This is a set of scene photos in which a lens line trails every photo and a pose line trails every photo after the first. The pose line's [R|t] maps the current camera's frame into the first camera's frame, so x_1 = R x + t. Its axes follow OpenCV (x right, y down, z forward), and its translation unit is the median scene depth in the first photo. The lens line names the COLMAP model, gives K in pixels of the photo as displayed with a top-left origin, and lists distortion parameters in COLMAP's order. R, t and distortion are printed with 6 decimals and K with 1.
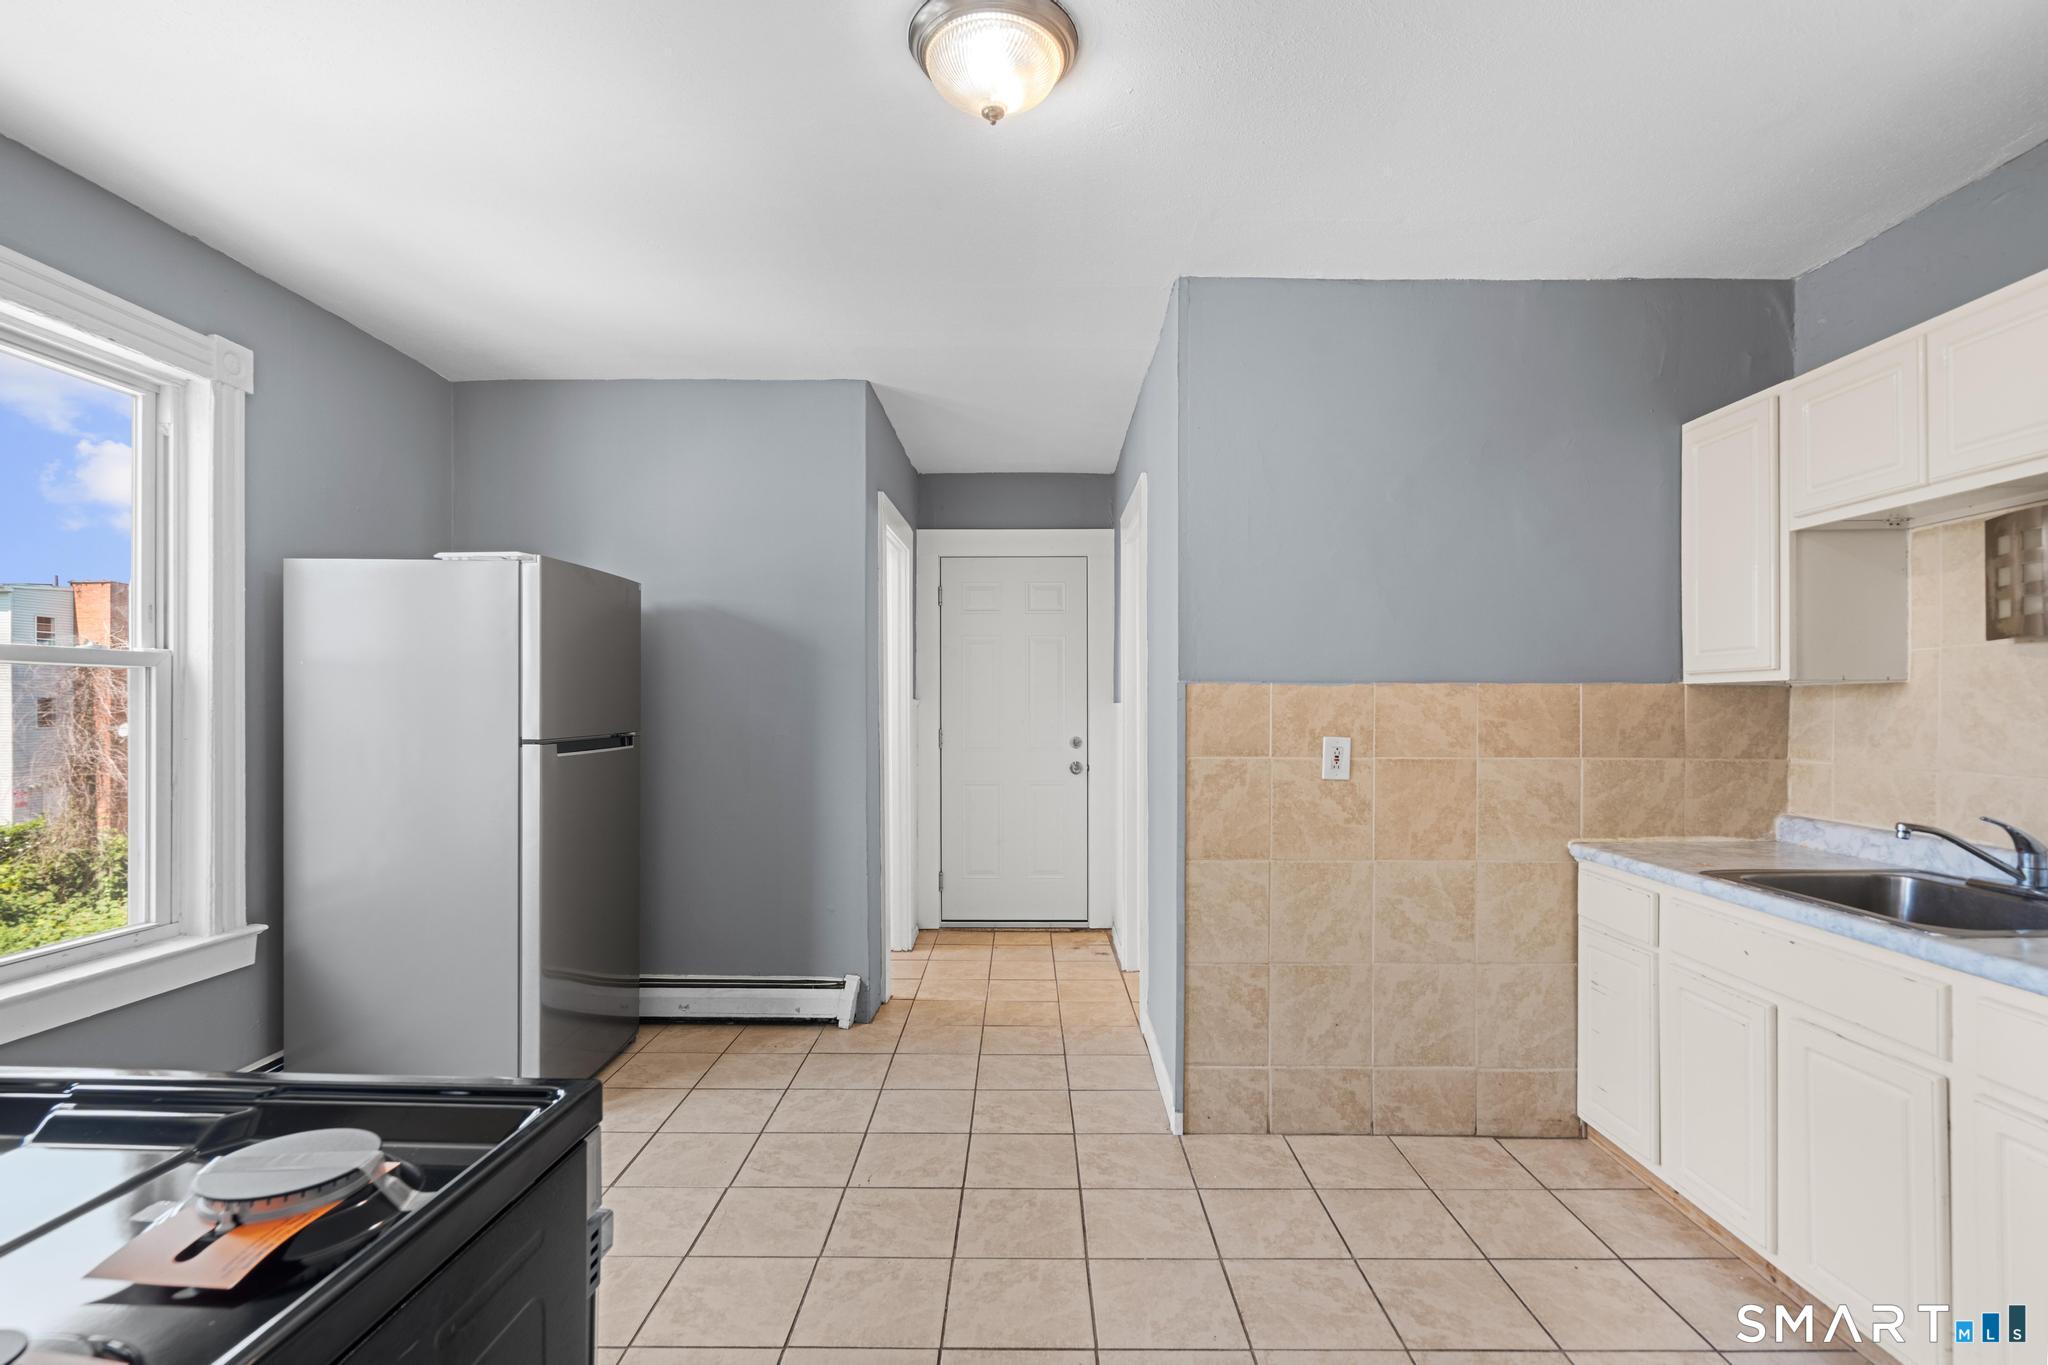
lens RADIAL K [[943.3, 0, 1033.6], [0, 943.3, 707.7], [0, 0, 1]] dist [-0.000277, 0.000254]
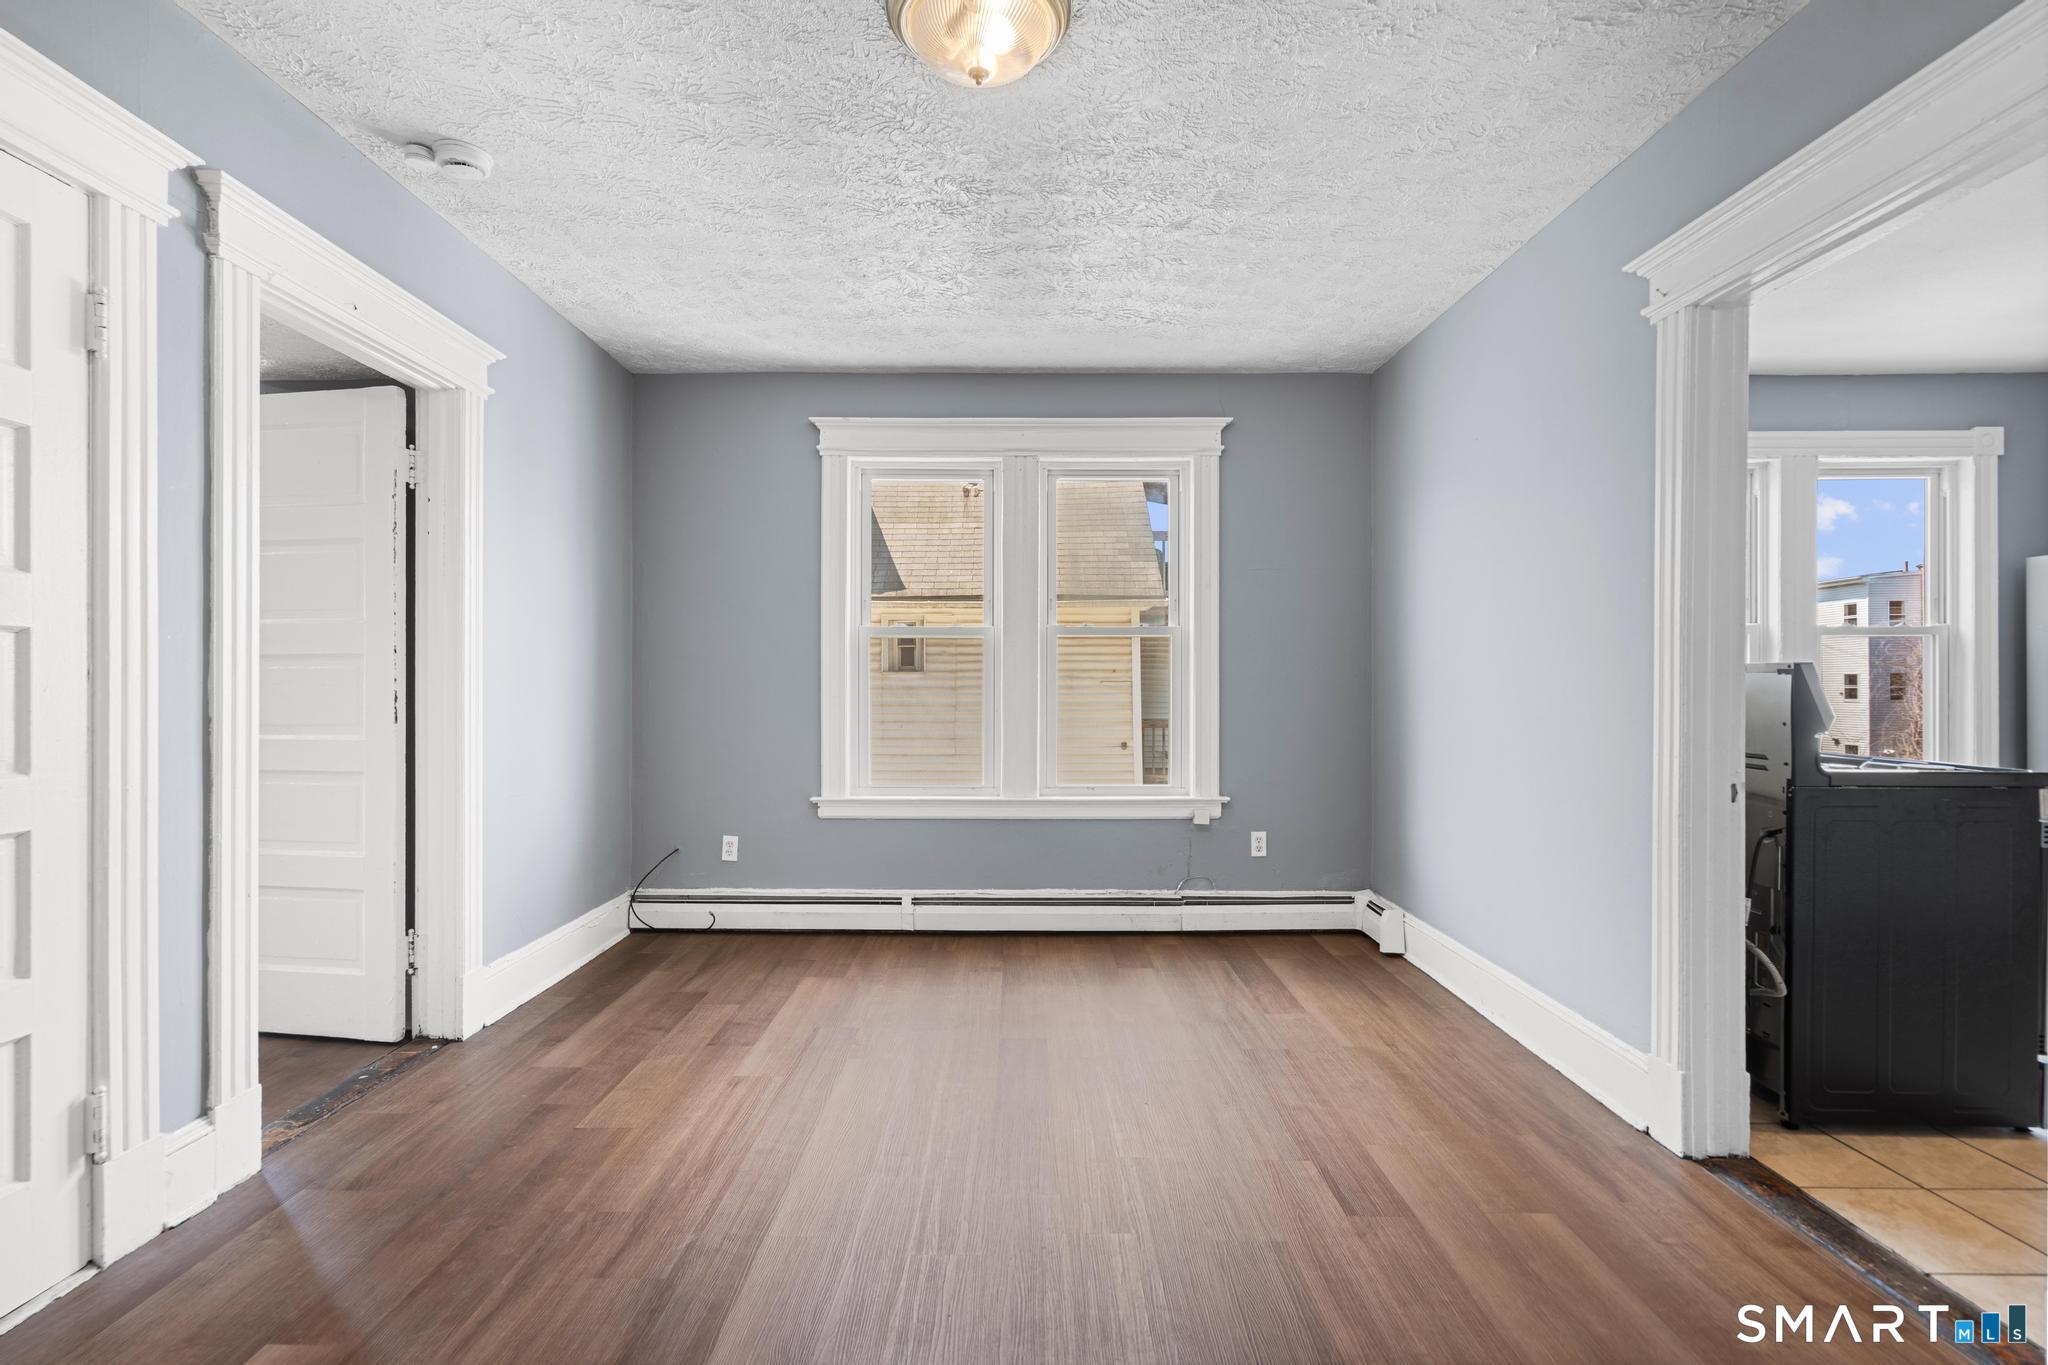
lens RADIAL K [[933.8, 0, 1020.2], [0, 933.8, 678.9], [0, 0, 1]] dist [-0.001592, 0.001157]
pose [[0.006843, -0.007955, -0.999945, 0.685101], [0.001378, 0.999967, -0.007946, 0.044574], [0.999976, -0.001324, 0.006853, -0.619814]]
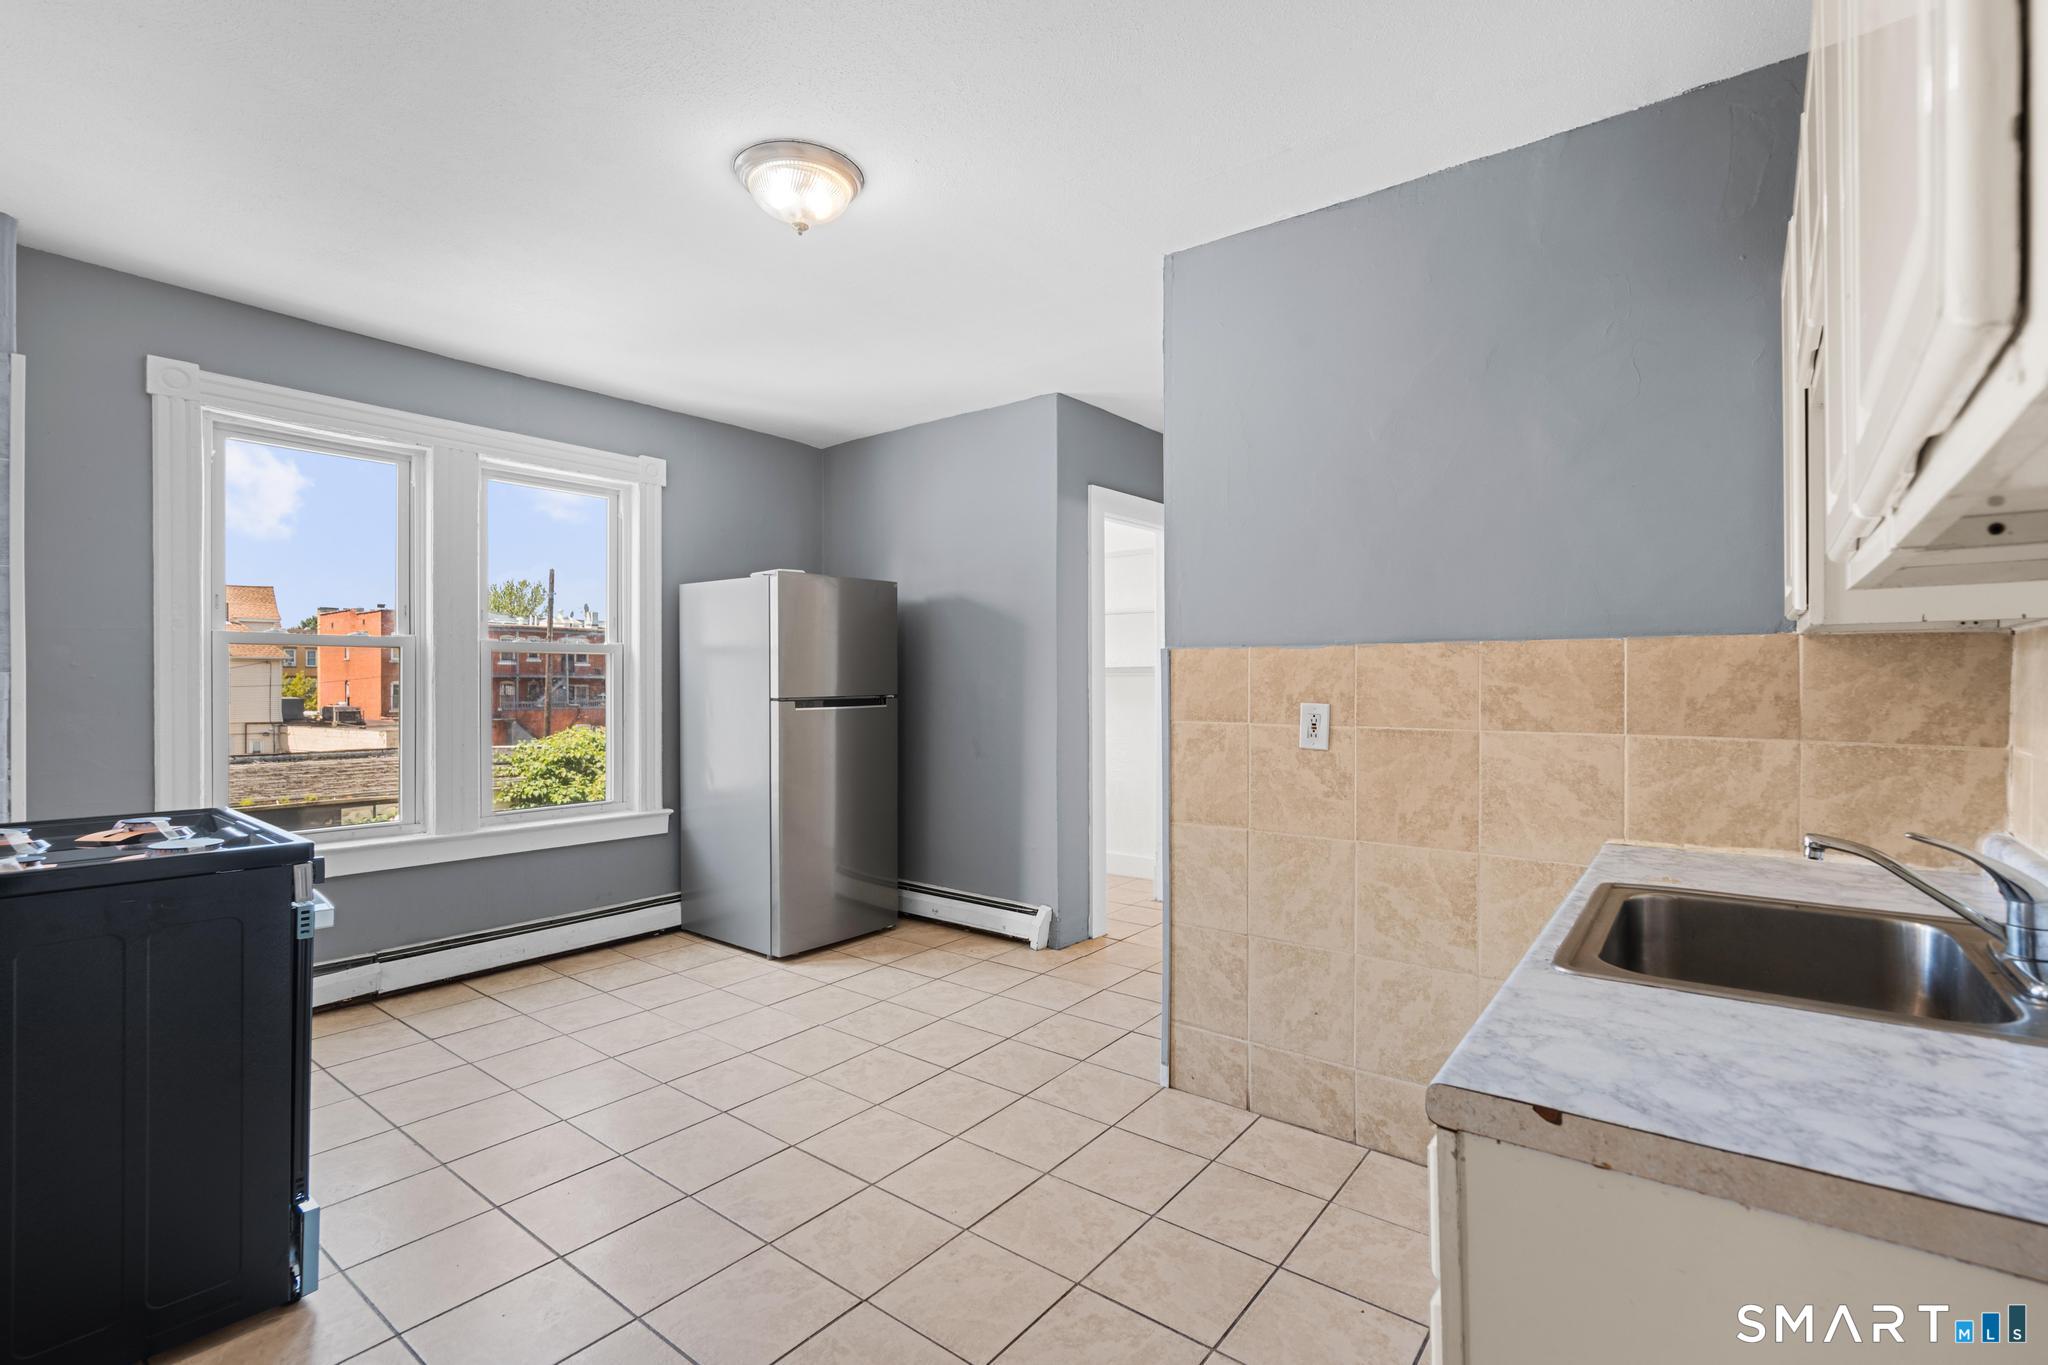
lens RADIAL K [[933.8, 0, 1020.2], [0, 933.8, 678.9], [0, 0, 1]] dist [-0.001592, 0.001157]
pose [[0.788150, -0.002664, -0.615478, 0.658781], [0.000725, 0.999994, -0.003400, 0.009922], [0.615483, 0.002234, 0.788147, 0.096274]]
